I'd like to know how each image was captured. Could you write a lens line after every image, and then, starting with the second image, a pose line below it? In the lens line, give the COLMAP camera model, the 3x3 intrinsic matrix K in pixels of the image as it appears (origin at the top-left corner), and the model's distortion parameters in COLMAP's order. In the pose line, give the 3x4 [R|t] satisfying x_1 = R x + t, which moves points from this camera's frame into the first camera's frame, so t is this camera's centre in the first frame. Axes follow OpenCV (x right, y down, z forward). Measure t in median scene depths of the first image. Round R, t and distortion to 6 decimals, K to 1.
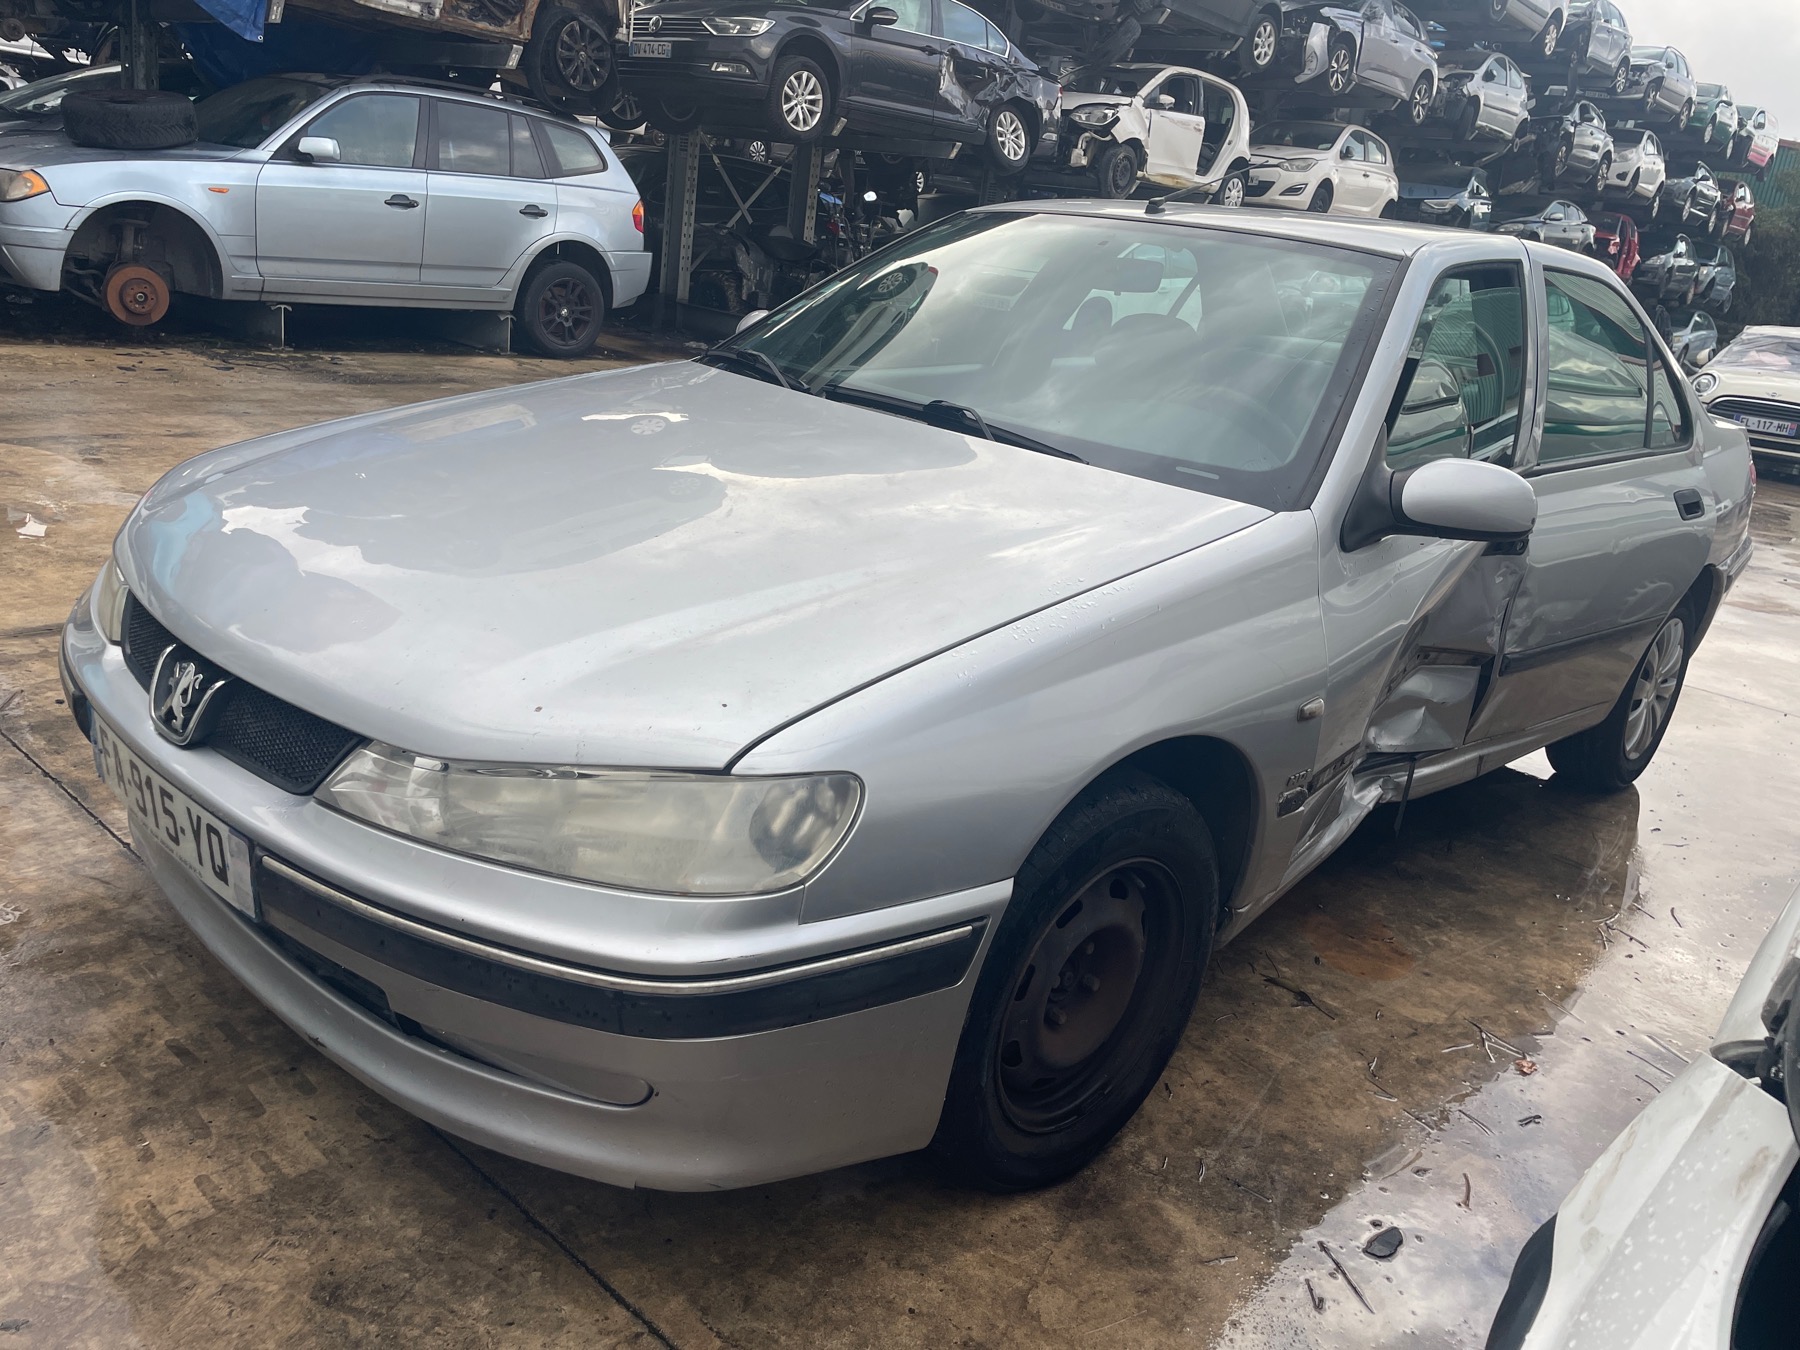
lens RADIAL K [[1340.3, 0, 903.0], [0, 1340.3, 681.4], [0, 0, 1]] dist [0.075597, -0.092020]
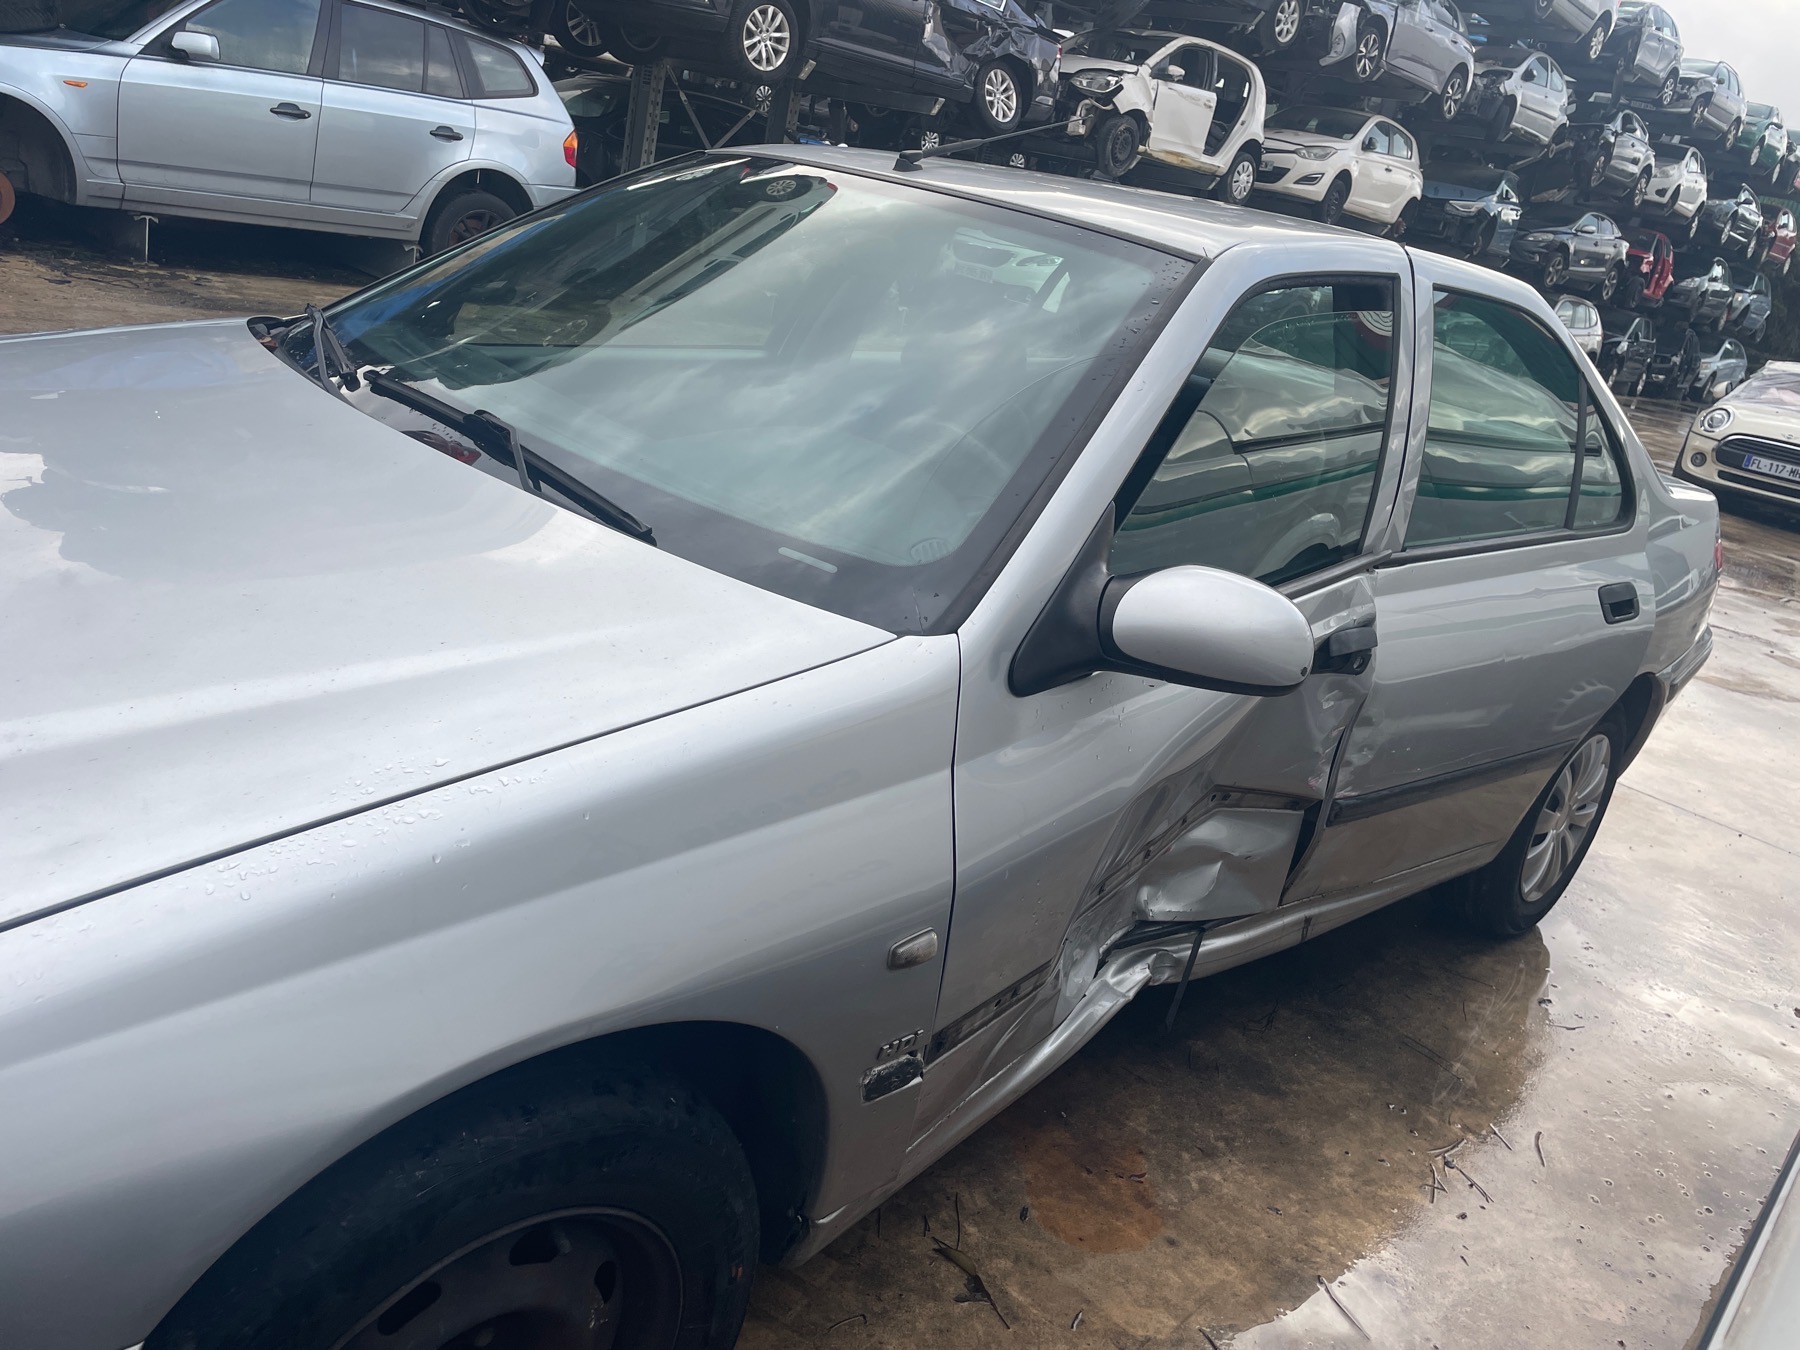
lens RADIAL K [[1340.3, 0, 903.2], [0, 1340.3, 678.9], [0, 0, 1]] dist [0.075597, -0.092020]
pose [[0.996977, 0.077691, -0.001399, 0.072174], [-0.077636, 0.996698, 0.023783, -0.030827], [0.003242, -0.023603, 0.999716, 0.090301]]
